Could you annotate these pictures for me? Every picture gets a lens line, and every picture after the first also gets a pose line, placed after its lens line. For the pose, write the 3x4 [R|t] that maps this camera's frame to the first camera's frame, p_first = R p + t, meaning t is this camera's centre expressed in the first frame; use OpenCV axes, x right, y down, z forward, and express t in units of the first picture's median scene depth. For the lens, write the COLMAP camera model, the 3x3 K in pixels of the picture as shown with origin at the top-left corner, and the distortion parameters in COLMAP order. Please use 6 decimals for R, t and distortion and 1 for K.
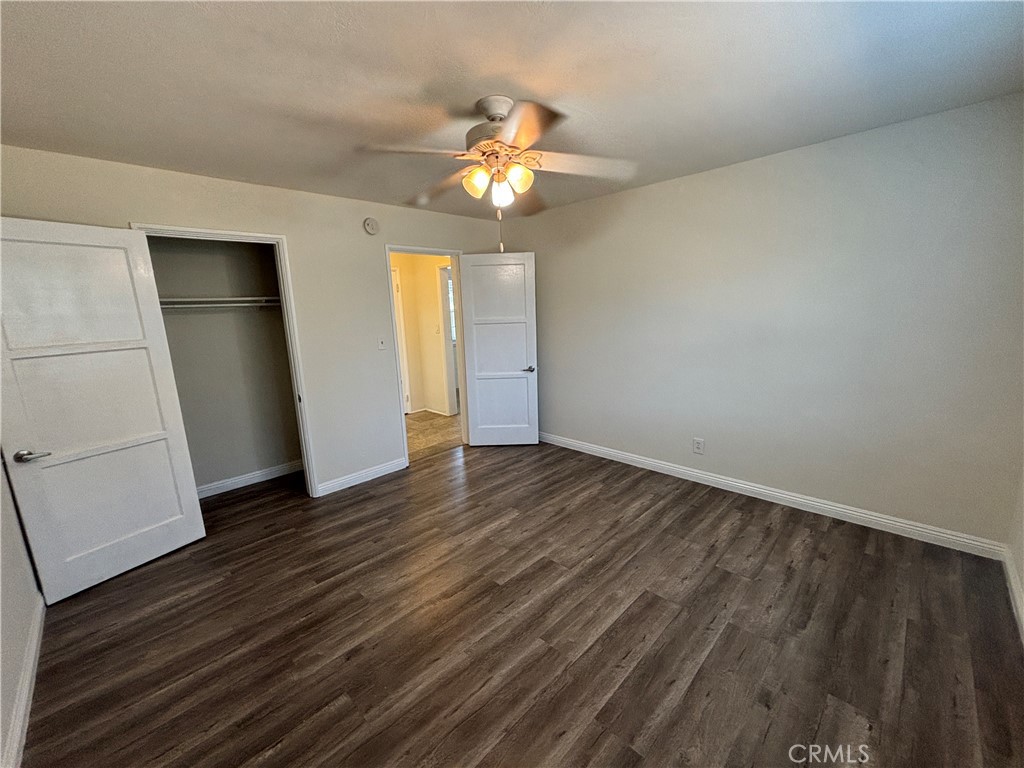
lens RADIAL K [[411.3, 0, 509.9], [0, 411.3, 385.0], [0, 0, 1]] dist [0.003556, 0.000857]
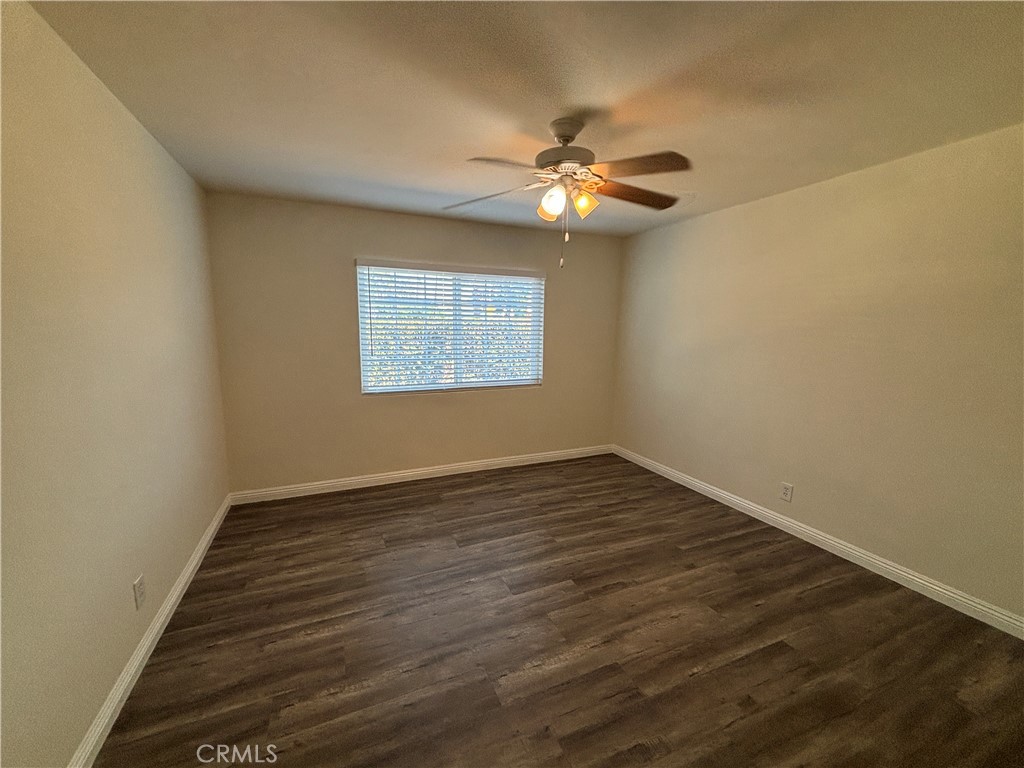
lens RADIAL K [[411.3, 0, 511.3], [0, 411.3, 391.9], [0, 0, 1]] dist [0.003556, 0.000857]
pose [[-0.929839, -0.029562, 0.366777, -0.239182], [0.094175, 0.944451, 0.314872, -0.301810], [-0.355711, 0.327321, -0.875403, 1.714224]]
